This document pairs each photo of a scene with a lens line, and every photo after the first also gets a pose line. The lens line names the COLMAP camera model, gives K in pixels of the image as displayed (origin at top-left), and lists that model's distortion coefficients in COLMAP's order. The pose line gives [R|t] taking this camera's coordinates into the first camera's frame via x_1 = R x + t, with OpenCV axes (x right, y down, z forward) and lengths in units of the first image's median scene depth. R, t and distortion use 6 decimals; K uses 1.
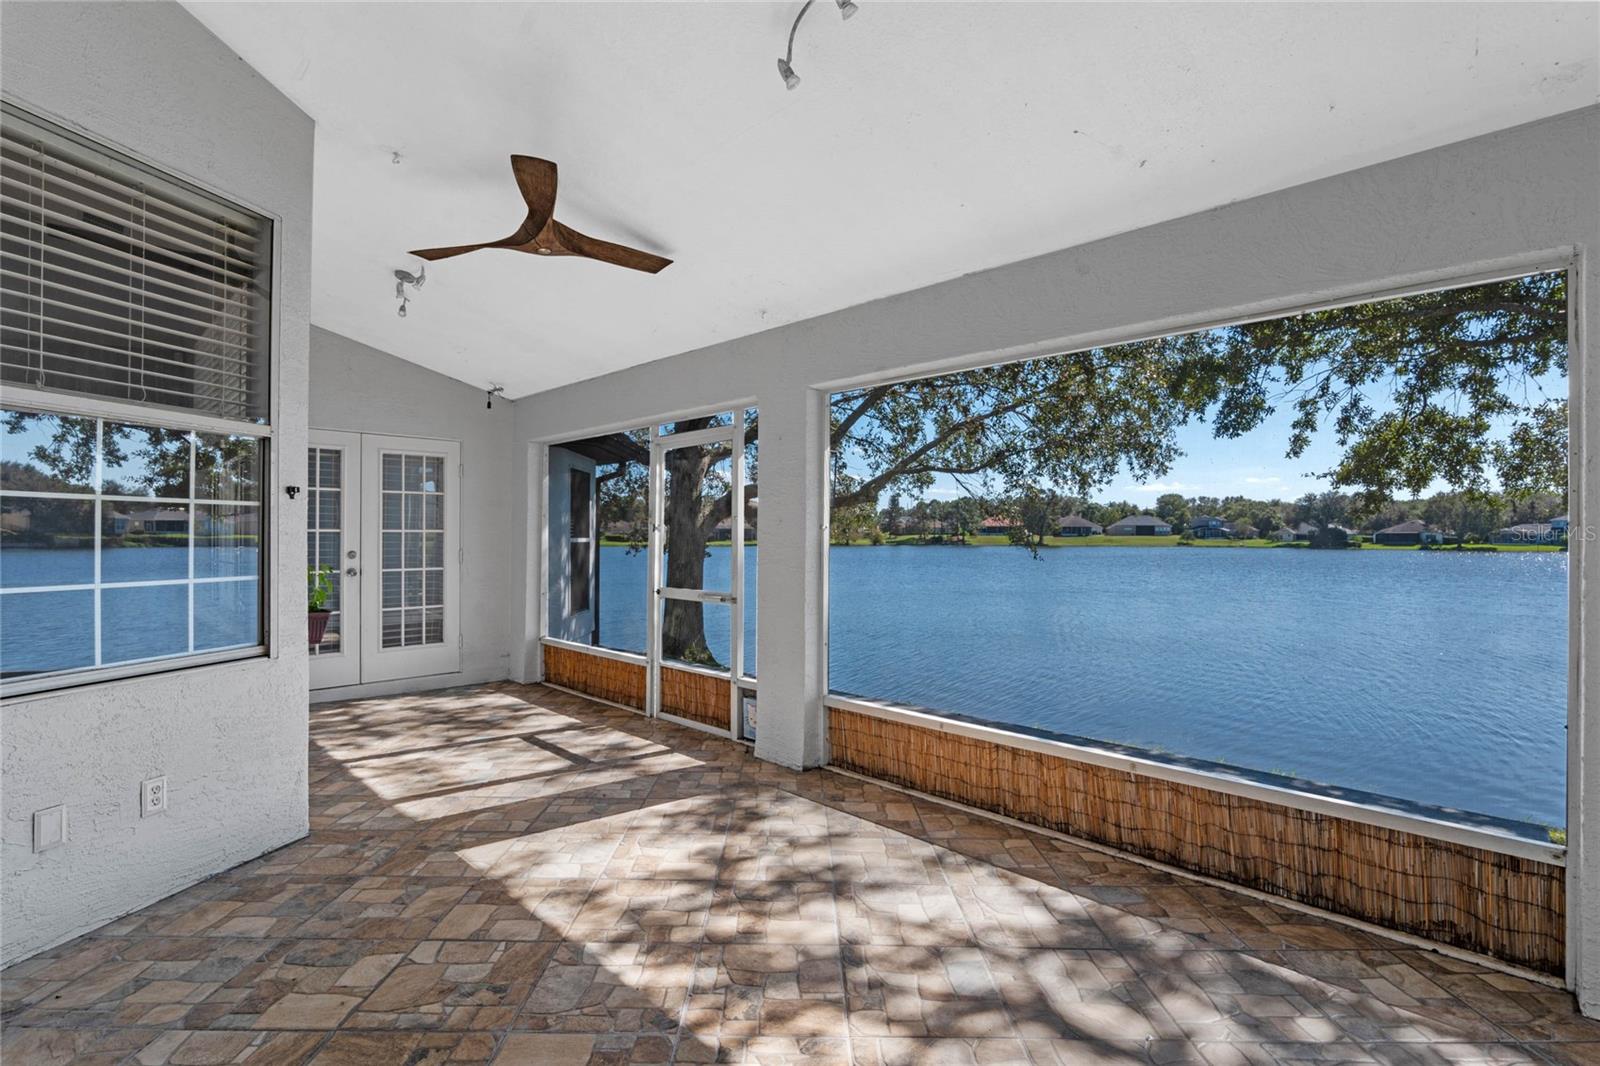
lens RADIAL K [[747.0, 0, 794.6], [0, 747.0, 529.8], [0, 0, 1]] dist [-0.022113, 0.000437]
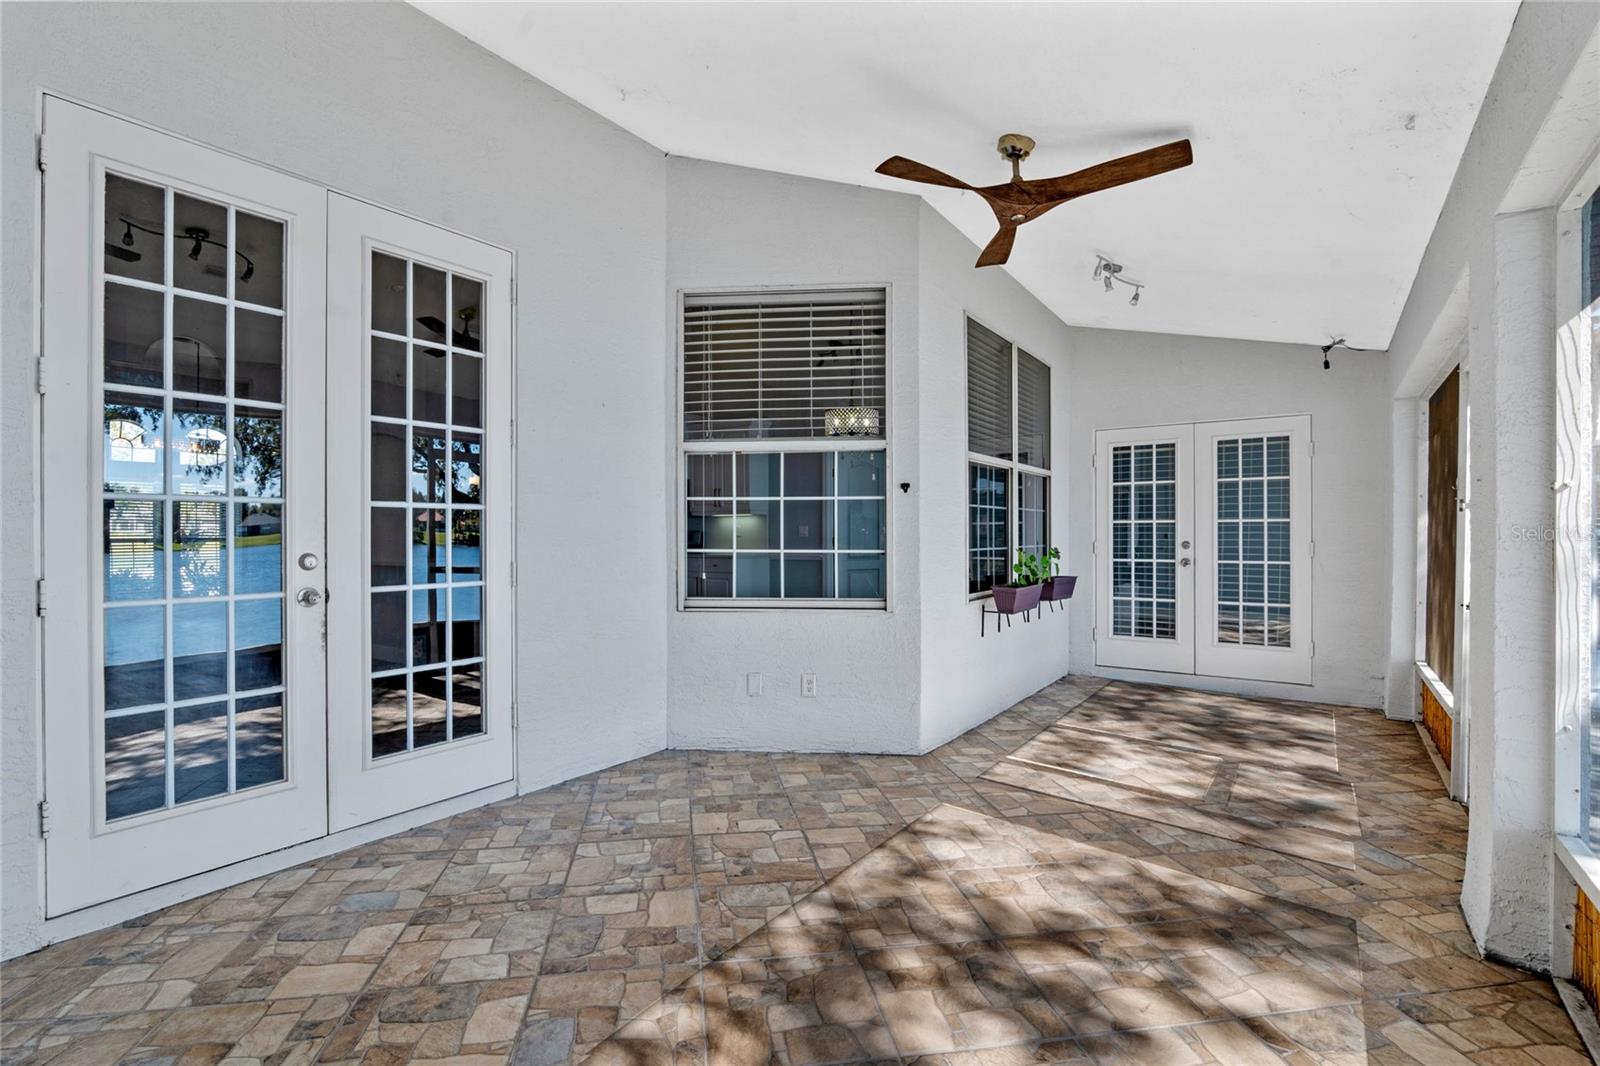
lens RADIAL K [[742.2, 0, 800.0], [0, 742.2, 533.0], [0, 0, 1]] dist [-0.022591, 0.000298]
pose [[0.158485, -0.008099, -0.987328, 0.516240], [0.008644, 0.999939, -0.006815, 0.032498], [0.987324, -0.007454, 0.158545, 0.531575]]
